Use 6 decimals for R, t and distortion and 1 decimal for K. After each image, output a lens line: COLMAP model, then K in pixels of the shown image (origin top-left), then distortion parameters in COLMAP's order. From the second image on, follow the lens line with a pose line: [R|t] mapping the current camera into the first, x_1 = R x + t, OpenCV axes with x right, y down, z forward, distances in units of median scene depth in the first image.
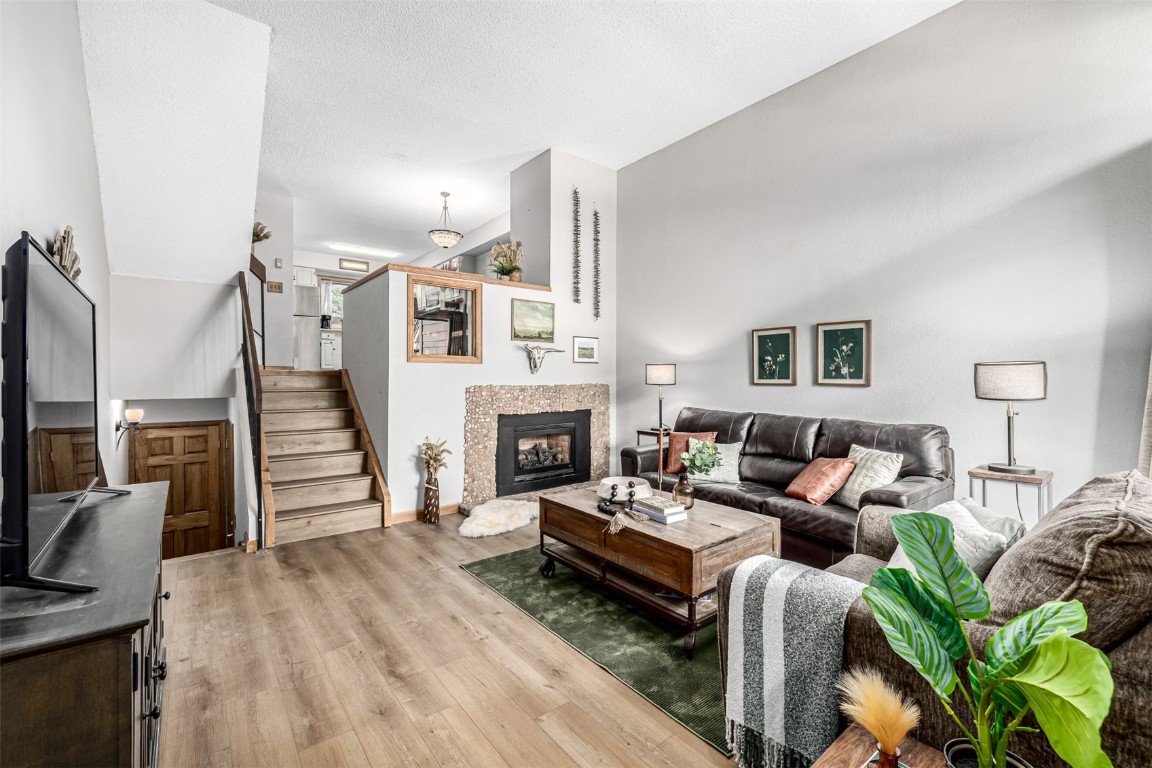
lens RADIAL K [[490.5, 0, 576.0], [0, 490.5, 384.0], [0, 0, 1]] dist [0.000872, 0.000137]
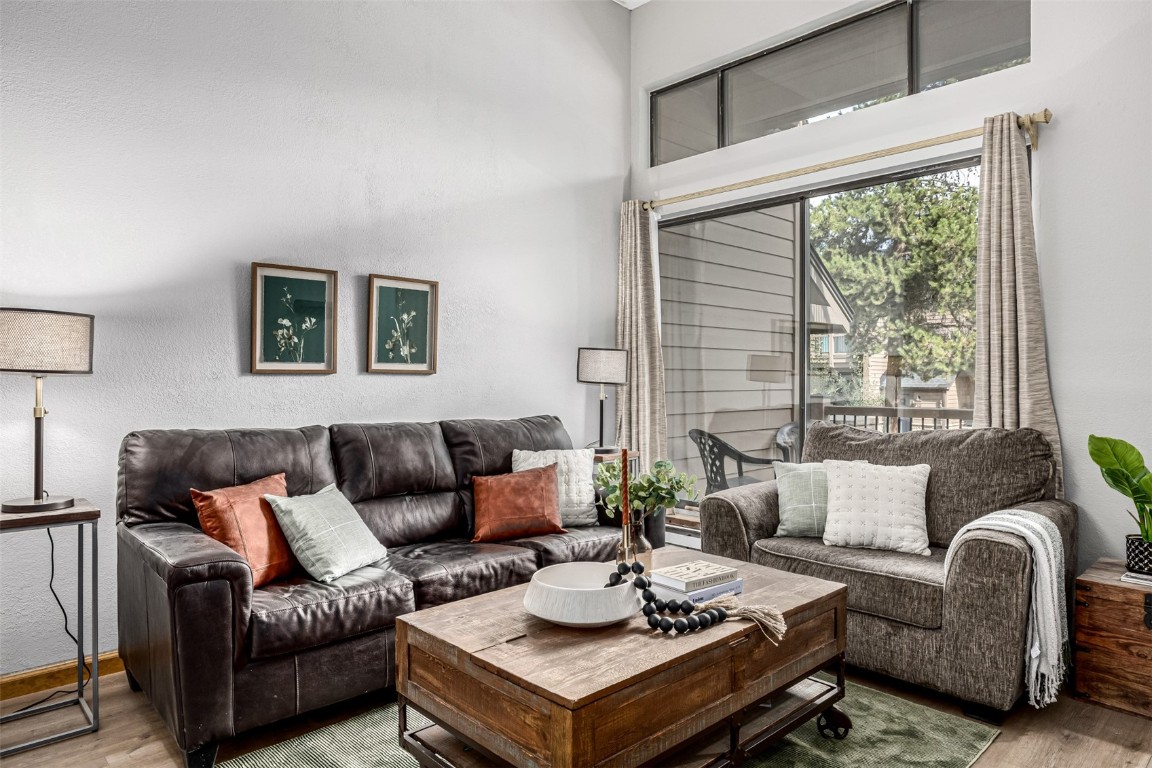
lens RADIAL K [[715.2, 0, 576.0], [0, 715.2, 384.0], [0, 0, 1]] dist [-0.009856, -0.000034]
pose [[-0.098047, -0.008295, 0.995147, -0.359245], [0.016381, 0.999816, 0.009948, 0.009841], [-0.995047, 0.017277, -0.097893, 0.685112]]
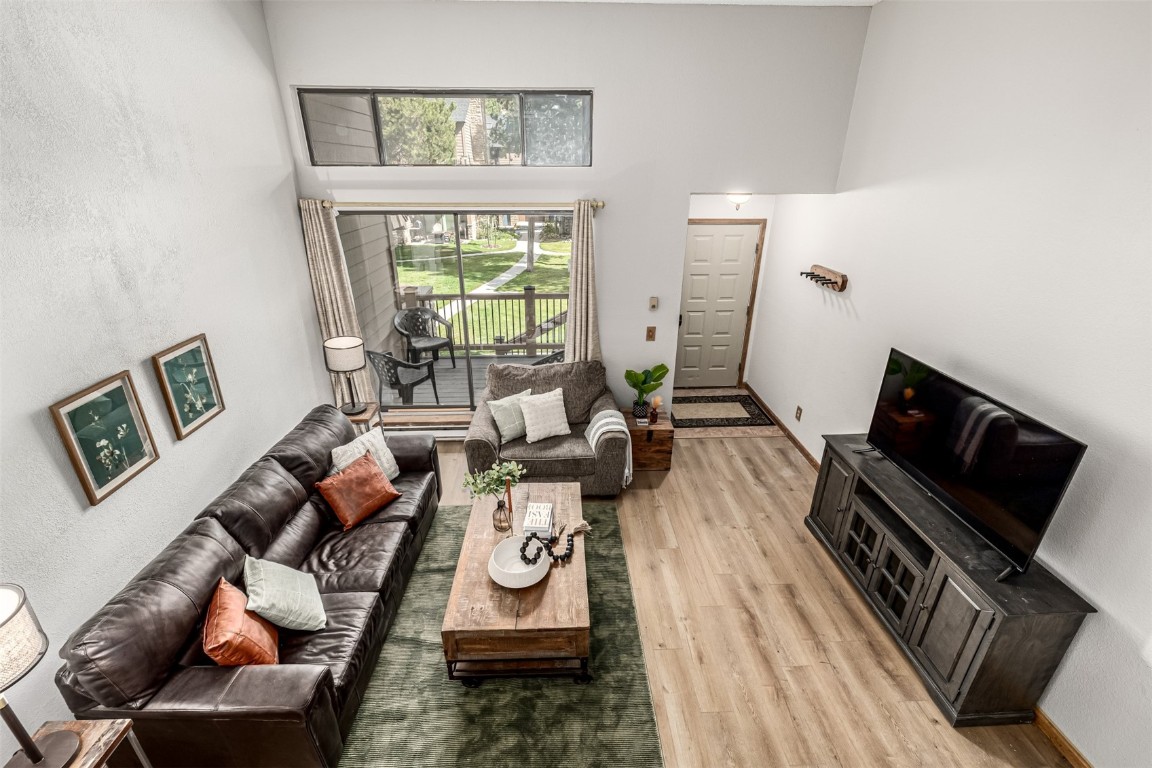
lens RADIAL K [[490.5, 0, 576.0], [0, 490.5, 384.0], [0, 0, 1]] dist [0.000872, 0.000137]
pose [[-0.810964, -0.237655, 0.534657, -0.251768], [0.005989, 0.910373, 0.413746, -0.289614], [-0.585066, 0.338735, -0.736856, 0.956996]]
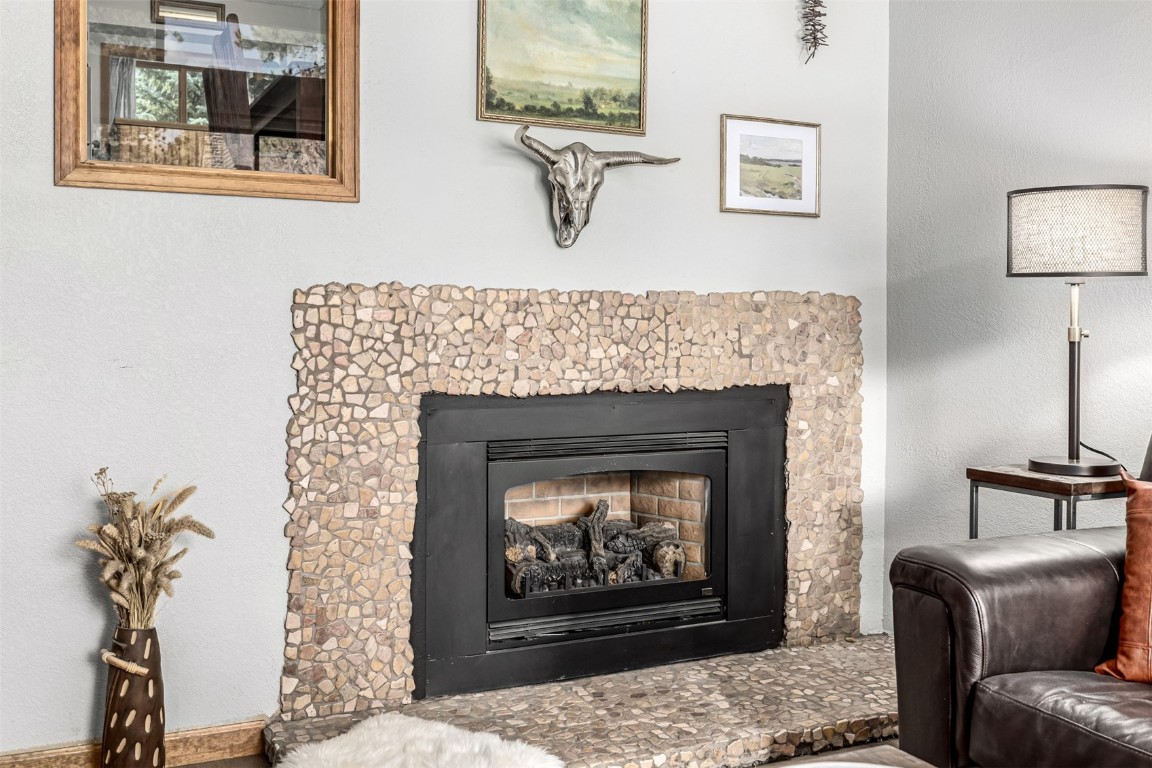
lens RADIAL K [[1030.4, 0, 577.4], [0, 1030.4, 354.1], [0, 0, 1]] dist [-0.001110, -0.000017]
pose [[0.972356, 0.005202, -0.233444, 0.055366], [-0.006263, 0.999973, -0.003806, 0.041597], [0.233418, 0.005163, 0.972363, 0.462501]]
